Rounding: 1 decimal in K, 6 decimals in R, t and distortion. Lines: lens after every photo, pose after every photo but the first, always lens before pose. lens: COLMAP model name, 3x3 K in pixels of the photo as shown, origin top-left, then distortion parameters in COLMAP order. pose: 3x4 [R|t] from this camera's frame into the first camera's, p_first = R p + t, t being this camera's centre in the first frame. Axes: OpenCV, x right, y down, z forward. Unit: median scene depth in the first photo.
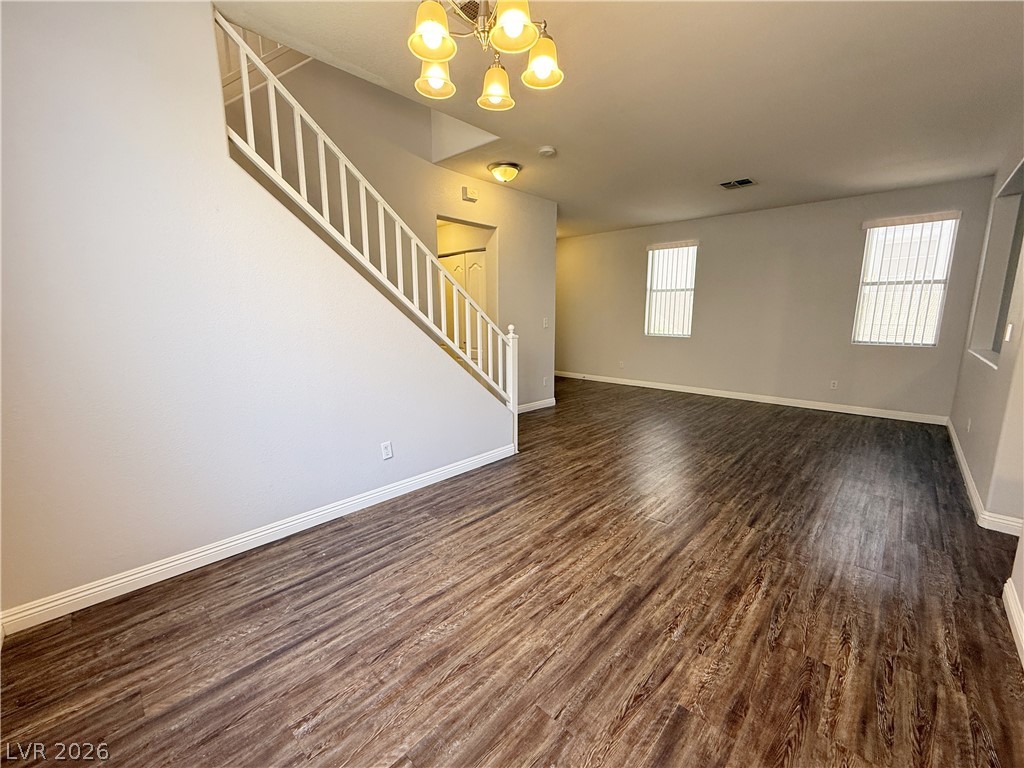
lens RADIAL K [[424.6, 0, 512.5], [0, 424.6, 379.8], [0, 0, 1]] dist [0.002099, 0.000118]
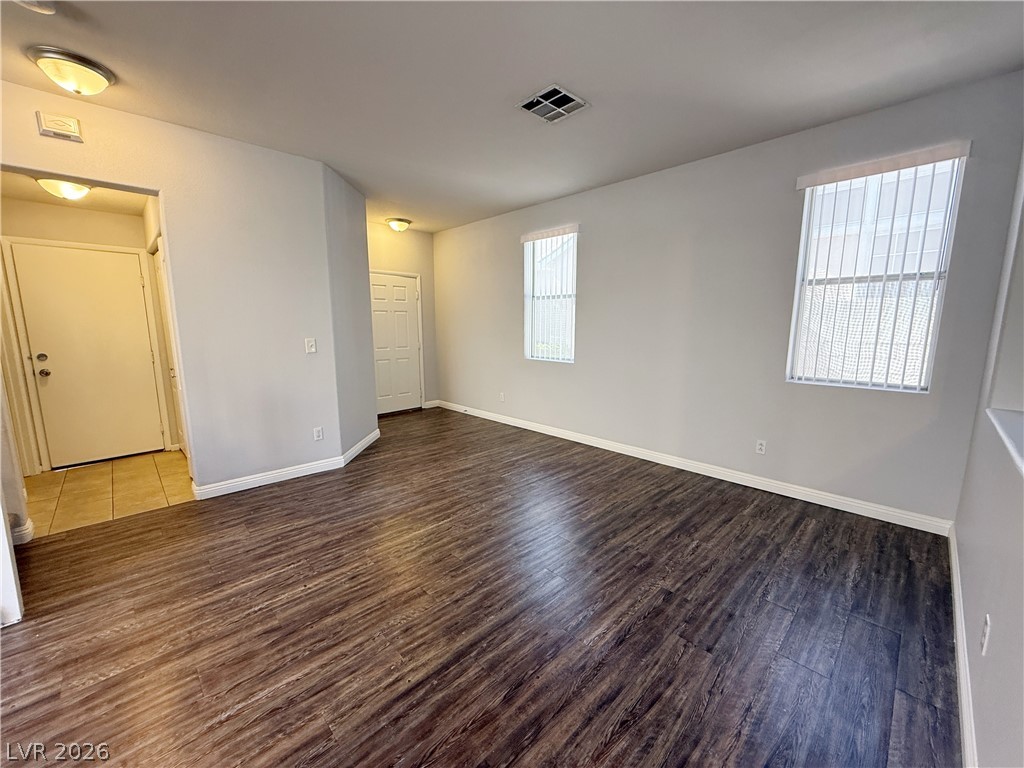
lens RADIAL K [[404.3, 0, 512.8], [0, 404.3, 386.5], [0, 0, 1]] dist [-0.007814, 0.000140]
pose [[0.998751, 0.006970, -0.049469, 0.862970], [-0.006993, 0.999976, -0.000285, -0.149310], [0.049466, 0.000631, 0.998776, 0.802497]]
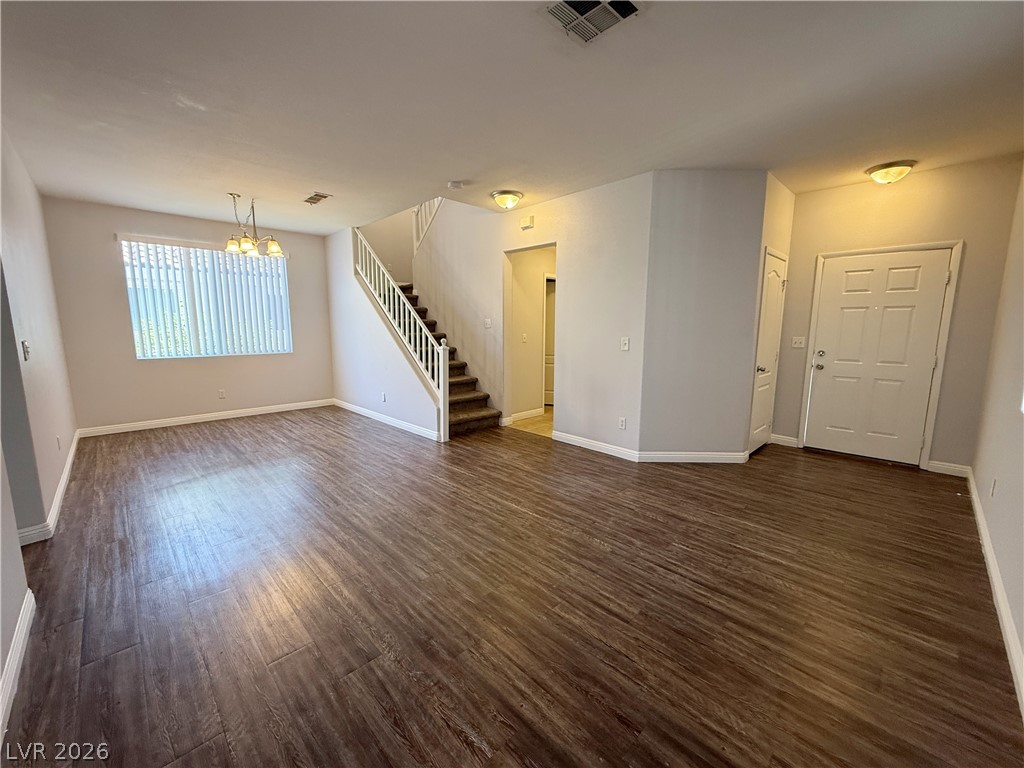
lens RADIAL K [[408.7, 0, 512.7], [0, 408.7, 385.4], [0, 0, 1]] dist [-0.000030, 0.000206]
pose [[-0.045904, 0.145805, -0.988248, 1.640933], [-0.159309, 0.975561, 0.151333, -0.288520], [0.986161, 0.164383, -0.021554, 1.709265]]
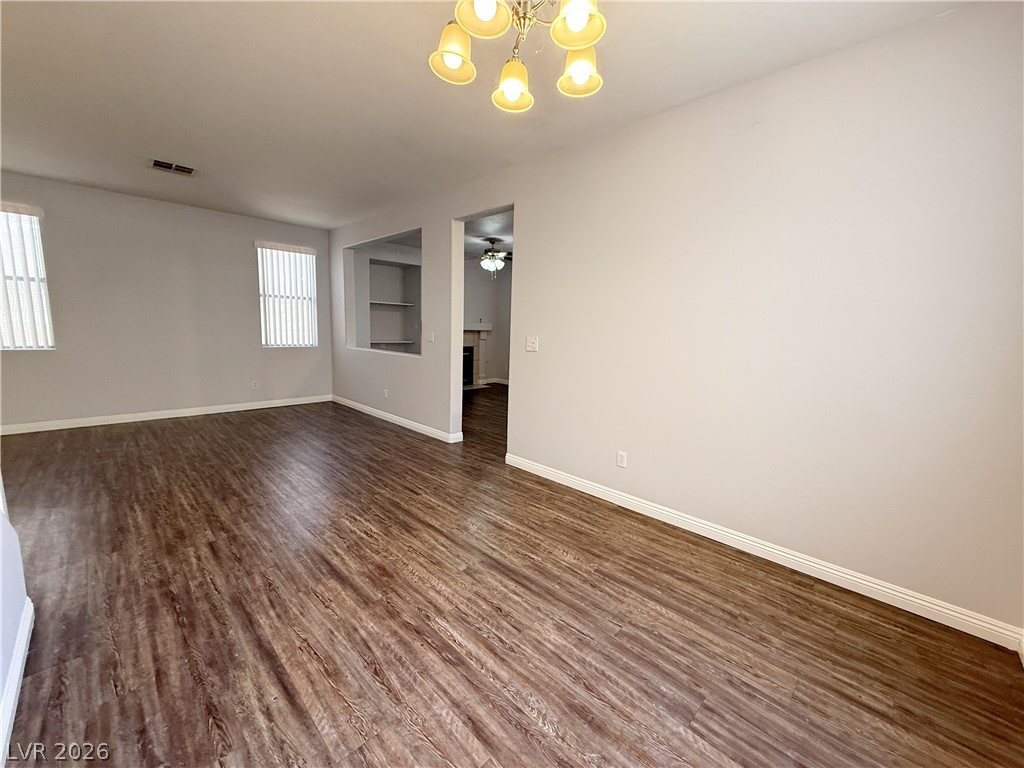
lens RADIAL K [[404.1, 0, 510.2], [0, 404.1, 384.7], [0, 0, 1]] dist [0.000065, 0.000142]
pose [[0.033041, -0.142883, 0.989188, -0.541711], [0.126223, 0.982400, 0.137687, -0.102848], [-0.991452, 0.120309, 0.050494, 0.587670]]
